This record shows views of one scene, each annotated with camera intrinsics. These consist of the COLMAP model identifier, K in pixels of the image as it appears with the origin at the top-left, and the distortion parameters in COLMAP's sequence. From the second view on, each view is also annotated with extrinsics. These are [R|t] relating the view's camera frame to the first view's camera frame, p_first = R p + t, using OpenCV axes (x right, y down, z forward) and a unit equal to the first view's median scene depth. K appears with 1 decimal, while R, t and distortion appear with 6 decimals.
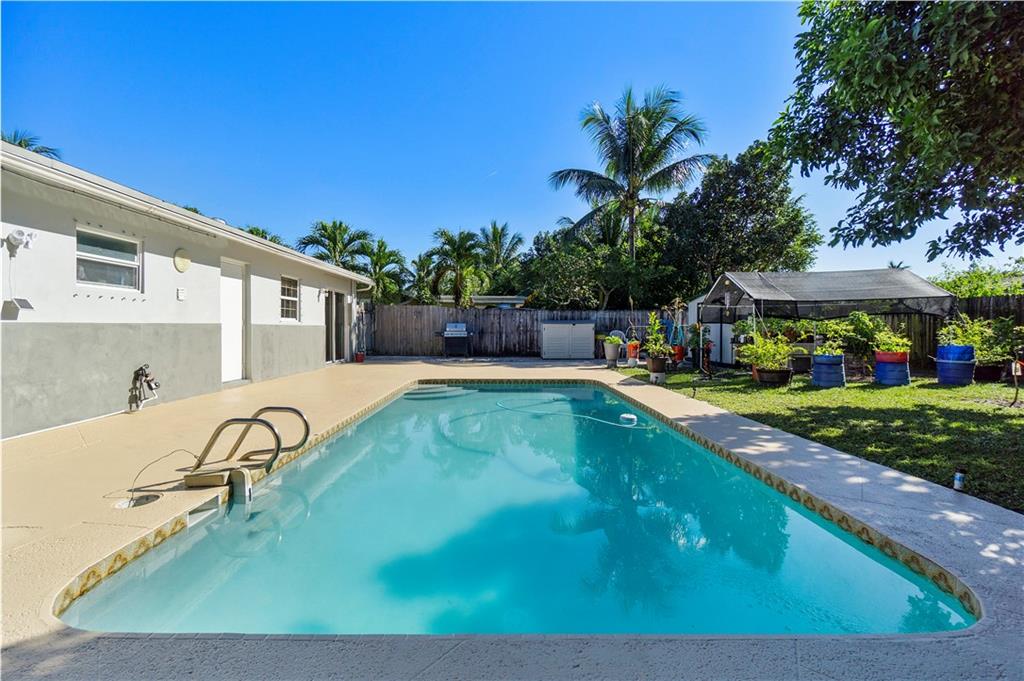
lens RADIAL K [[475.5, 0, 512.0], [0, 475.5, 340.5], [0, 0, 1]] dist [-0.001700, -0.000259]
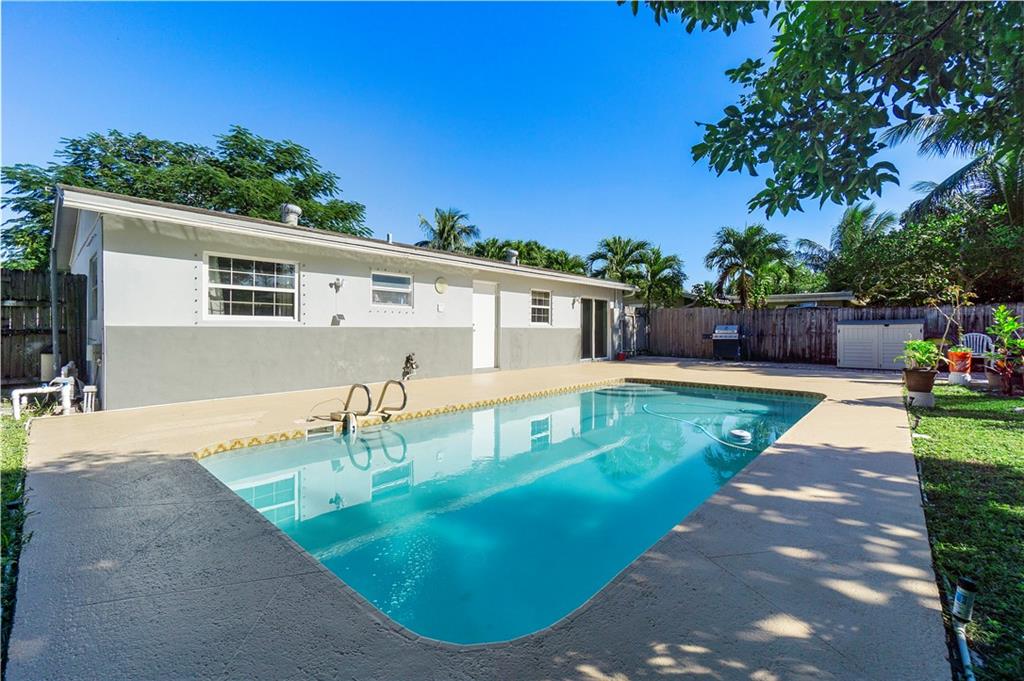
lens RADIAL K [[447.1, 0, 504.1], [0, 447.1, 335.2], [0, 0, 1]] dist [-0.000758, -0.000069]
pose [[0.726378, 0.004571, -0.687280, 0.294718], [-0.016442, 0.999807, -0.010727, 0.001315], [0.687099, 0.019092, 0.726313, 0.074028]]
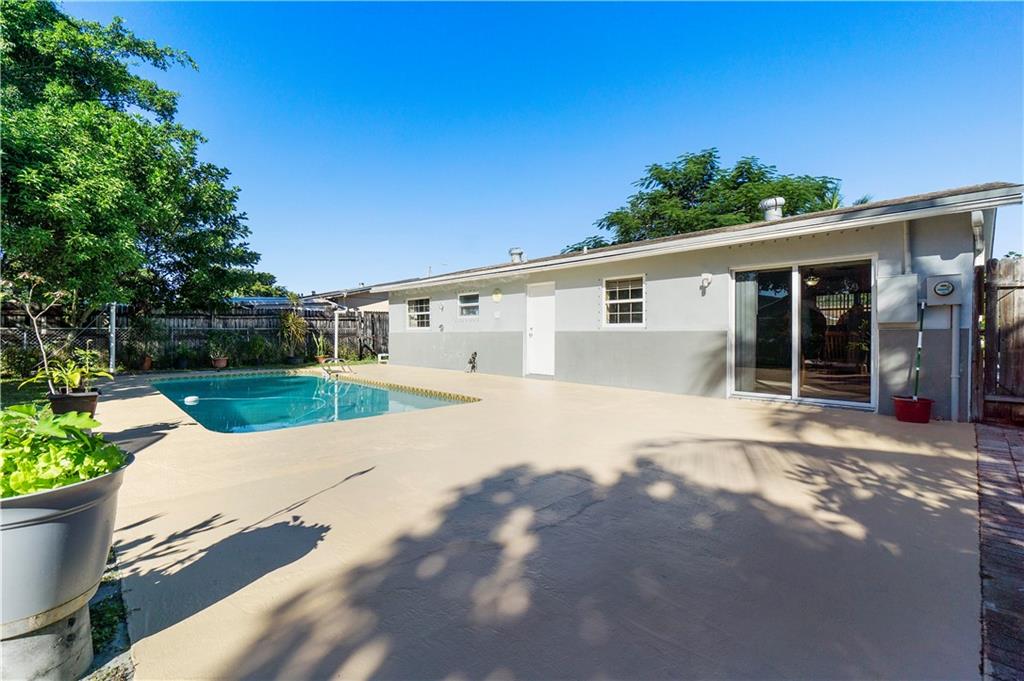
lens RADIAL K [[447.1, 0, 504.1], [0, 447.1, 335.2], [0, 0, 1]] dist [-0.000758, -0.000069]
pose [[-0.749569, -0.005213, -0.661905, 0.258923], [-0.023995, 0.999526, 0.019301, -0.038172], [0.661491, 0.030350, -0.749339, 1.554821]]
